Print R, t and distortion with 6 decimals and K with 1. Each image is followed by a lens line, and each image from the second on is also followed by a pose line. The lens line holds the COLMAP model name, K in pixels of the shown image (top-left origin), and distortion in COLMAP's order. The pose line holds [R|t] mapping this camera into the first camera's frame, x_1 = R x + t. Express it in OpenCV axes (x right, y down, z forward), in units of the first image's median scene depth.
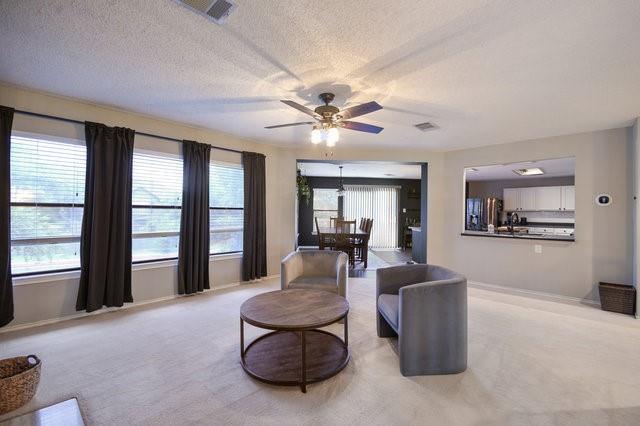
lens RADIAL K [[286.5, 0, 324.1], [0, 286.5, 206.9], [0, 0, 1]] dist [-0.001648, -0.000270]
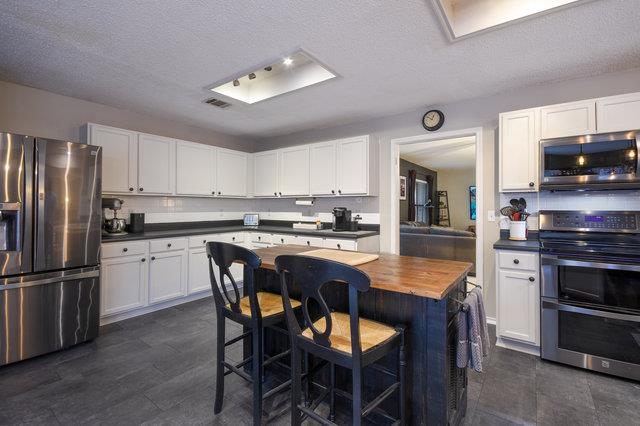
lens RADIAL K [[286.5, 0, 324.1], [0, 286.5, 206.9], [0, 0, 1]] dist [-0.001648, -0.000270]
pose [[-0.119521, -0.012507, 0.992753, 0.346199], [-0.021802, 0.999713, 0.009970, 0.023572], [-0.992592, -0.020452, -0.119759, 0.952481]]
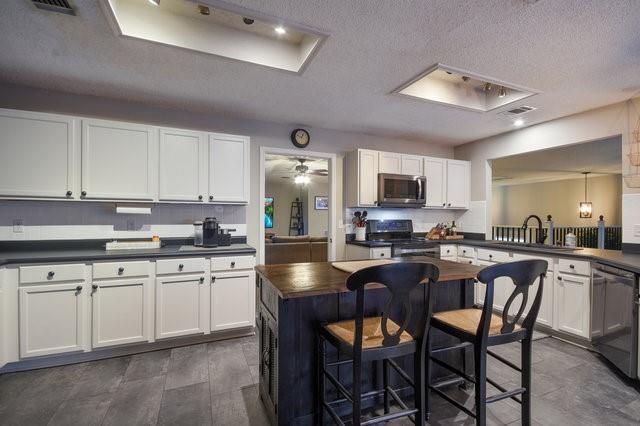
lens RADIAL K [[288.9, 0, 320.8], [0, 288.9, 217.3], [0, 0, 1]] dist [-0.000010, 0.000393]
pose [[-0.913045, -0.018549, 0.407436, 0.523975], [-0.024662, 0.999648, -0.009757, 0.028482], [-0.407112, -0.018957, -0.913182, 1.157357]]
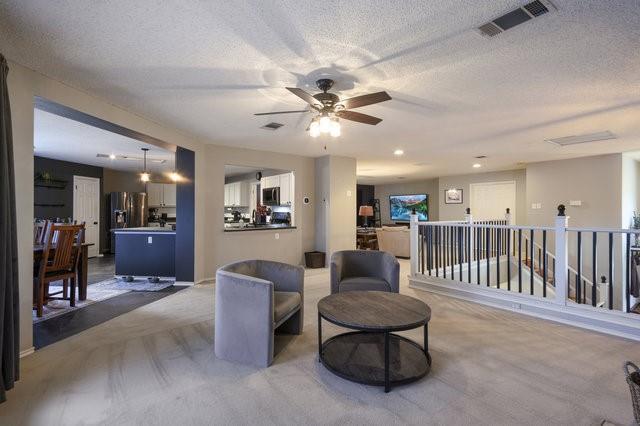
lens RADIAL K [[313.4, 0, 331.6], [0, 313.4, 211.6], [0, 0, 1]] dist [0.001311, 0.000218]
pose [[0.139678, -0.014165, 0.990096, -0.370339], [-0.018010, 0.999696, 0.016843, 0.002160], [-0.990033, -0.020184, 0.139381, 0.315942]]
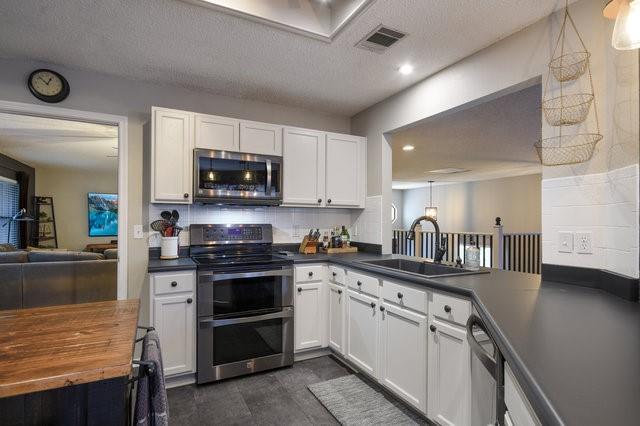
lens RADIAL K [[332.5, 0, 320.9], [0, 332.5, 220.1], [0, 0, 1]] dist [0.005491, 0.001279]
pose [[-0.939565, -0.015148, 0.342036, 0.393489], [-0.022083, 0.999622, -0.016390, 0.023867], [-0.341659, -0.022953, -0.939544, 0.952943]]
